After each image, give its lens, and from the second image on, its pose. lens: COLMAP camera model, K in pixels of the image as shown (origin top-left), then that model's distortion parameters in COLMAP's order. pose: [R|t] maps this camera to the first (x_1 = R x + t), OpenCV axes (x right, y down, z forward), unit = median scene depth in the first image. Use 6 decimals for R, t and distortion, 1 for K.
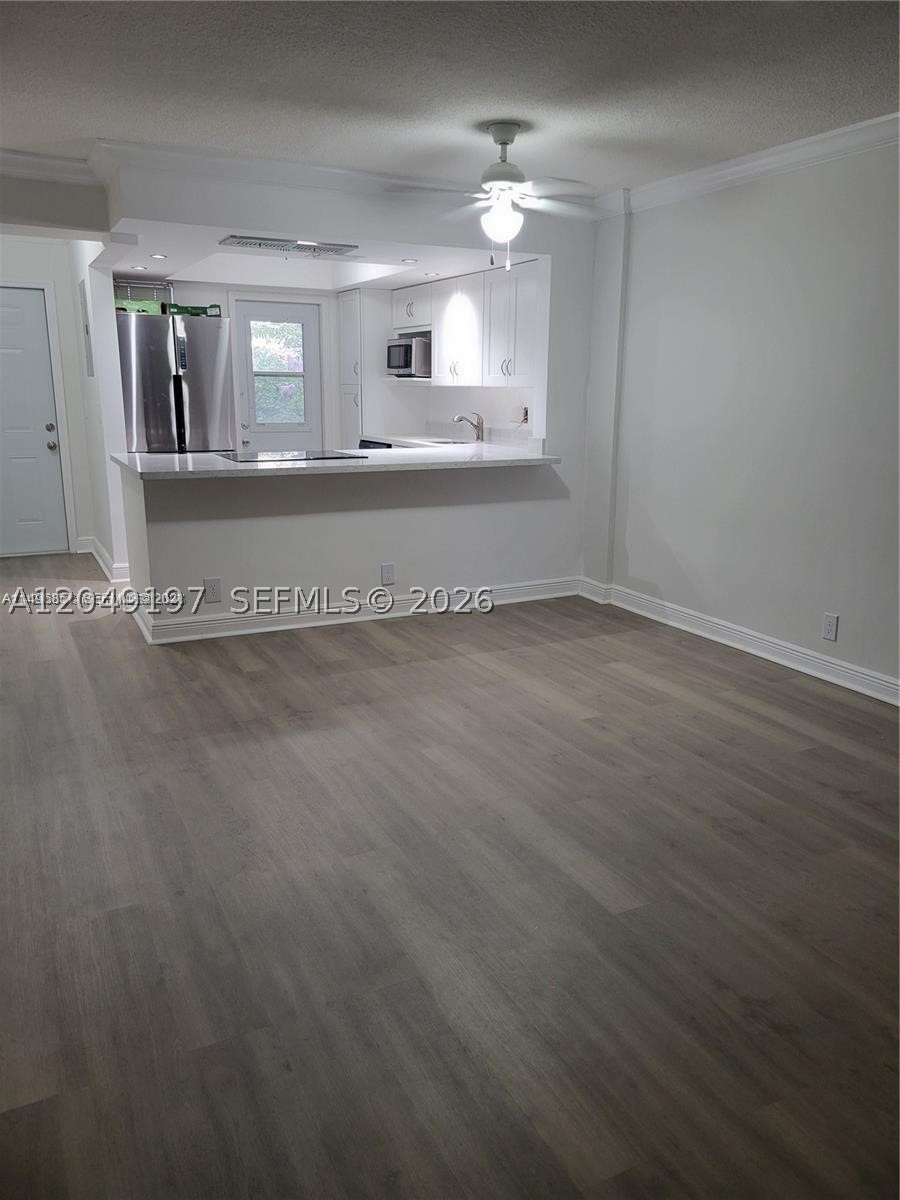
lens RADIAL K [[903.0, 0, 455.8], [0, 903.0, 601.8], [0, 0, 1]] dist [0.020946, -0.000349]
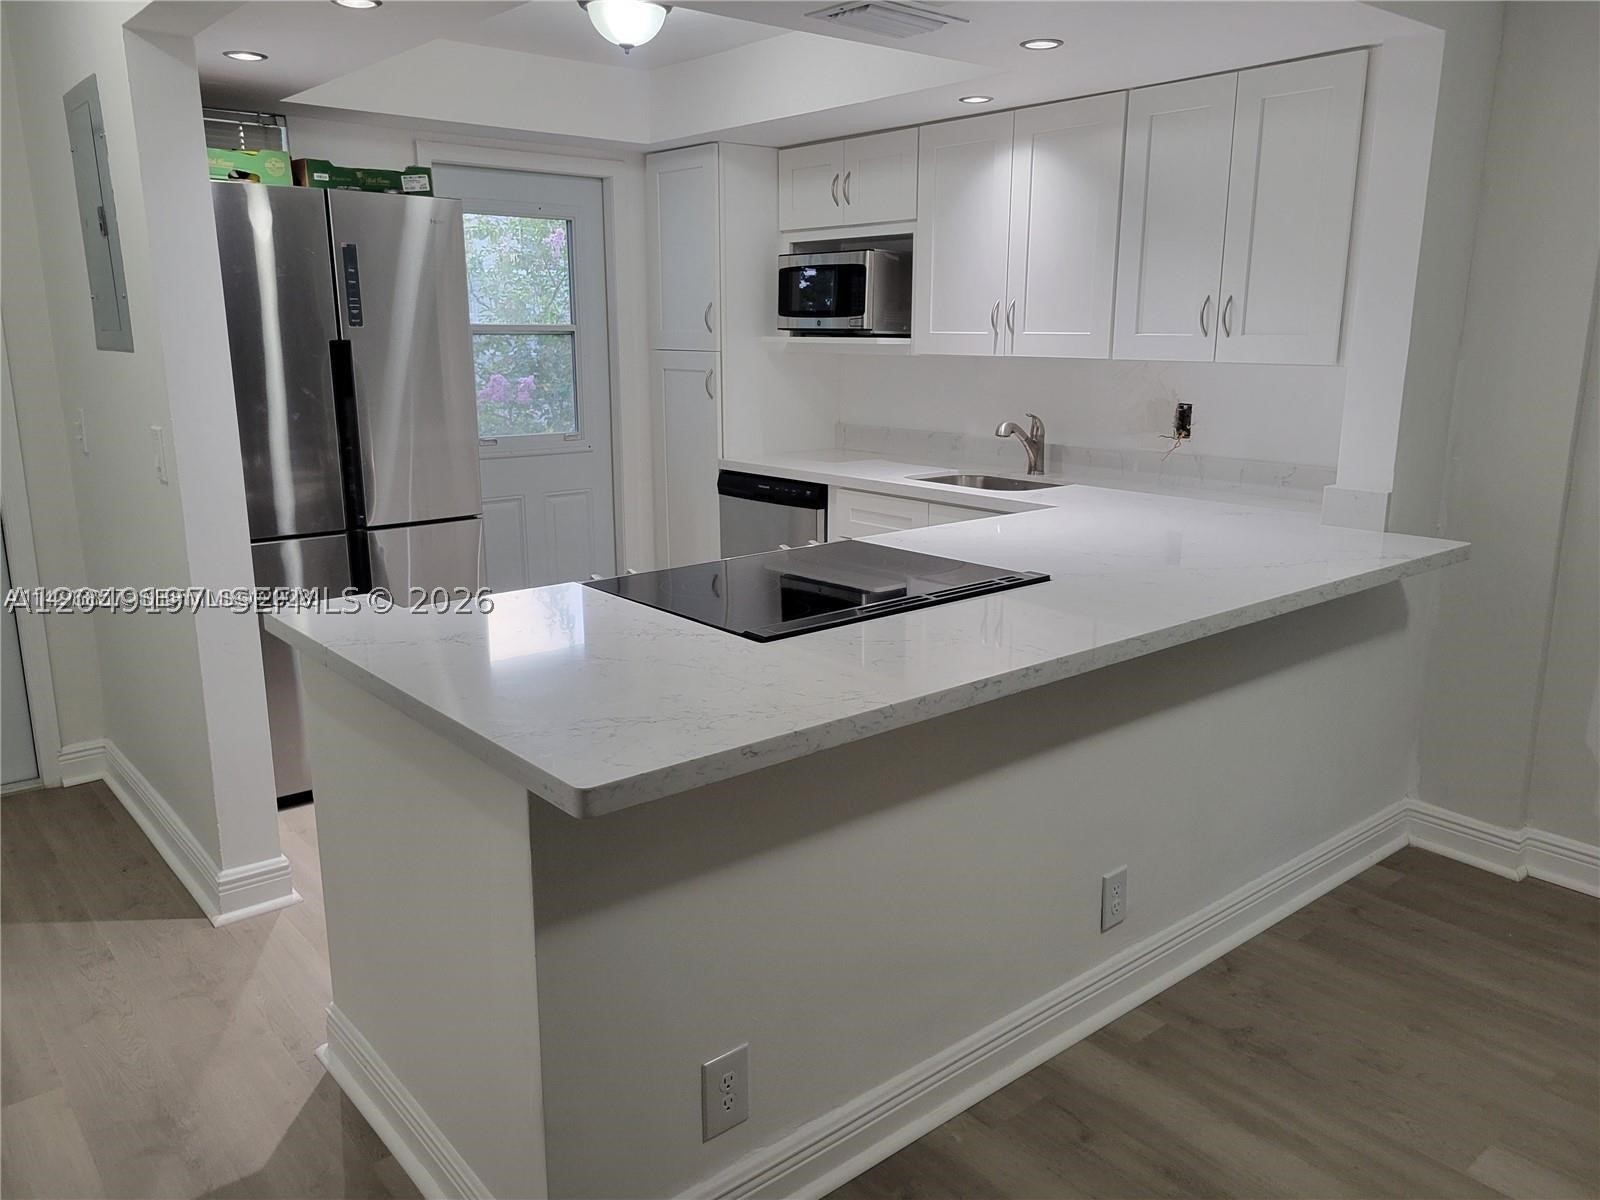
lens RADIAL K [[1204.0, 0, 793.2], [0, 1204.0, 596.5], [0, 0, 1]] dist [0.020946, -0.000349]
pose [[0.974651, -0.058710, 0.215888, -0.223382], [0.061820, 0.998058, -0.007678, -0.116690], [-0.215018, 0.020829, 0.976388, 0.423657]]
